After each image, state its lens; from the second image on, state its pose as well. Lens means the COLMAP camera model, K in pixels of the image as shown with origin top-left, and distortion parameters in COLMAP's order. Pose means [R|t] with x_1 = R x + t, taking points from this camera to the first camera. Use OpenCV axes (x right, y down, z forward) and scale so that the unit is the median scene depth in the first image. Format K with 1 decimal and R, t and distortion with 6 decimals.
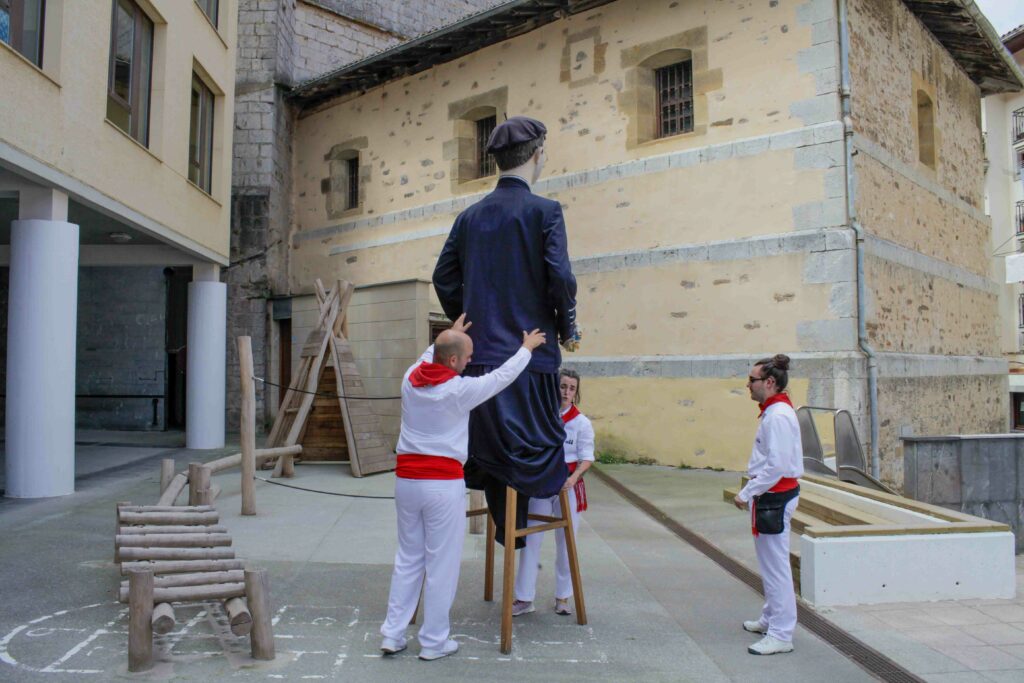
lens RADIAL K [[817.6, 0, 498.9], [0, 817.6, 340.7], [0, 0, 1]] dist [-0.153961, 0.104791]
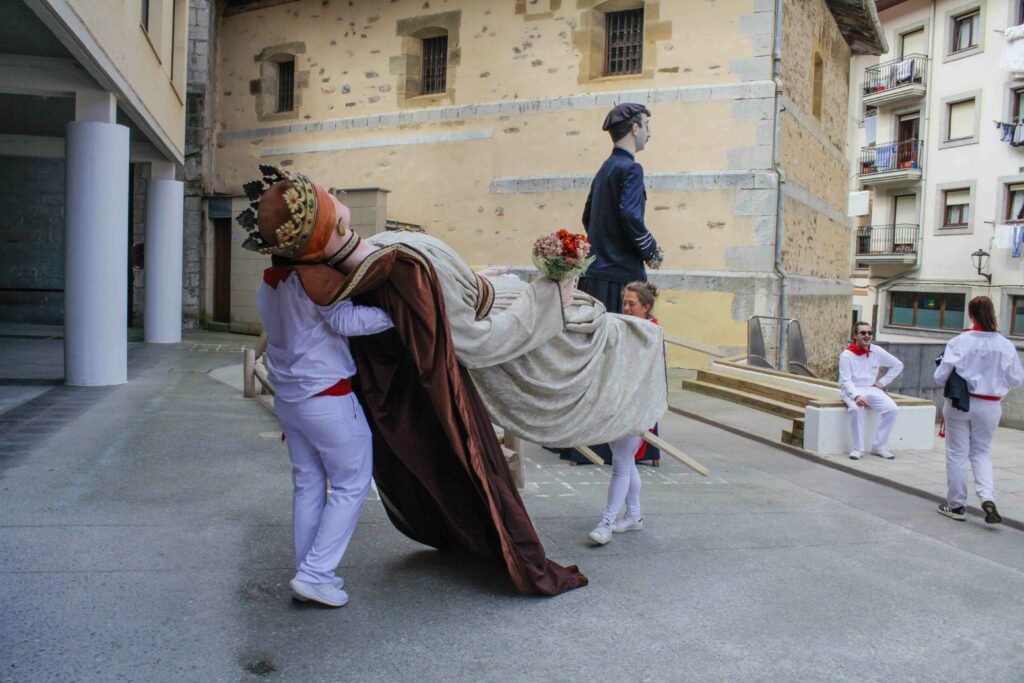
lens RADIAL K [[817.6, 0, 498.9], [0, 817.6, 340.7], [0, 0, 1]] dist [-0.153961, 0.104791]
pose [[0.975810, 0.016839, 0.217971, -0.183065], [-0.042817, 0.992441, 0.115011, -0.005680], [-0.214387, -0.121562, 0.969155, -0.101447]]
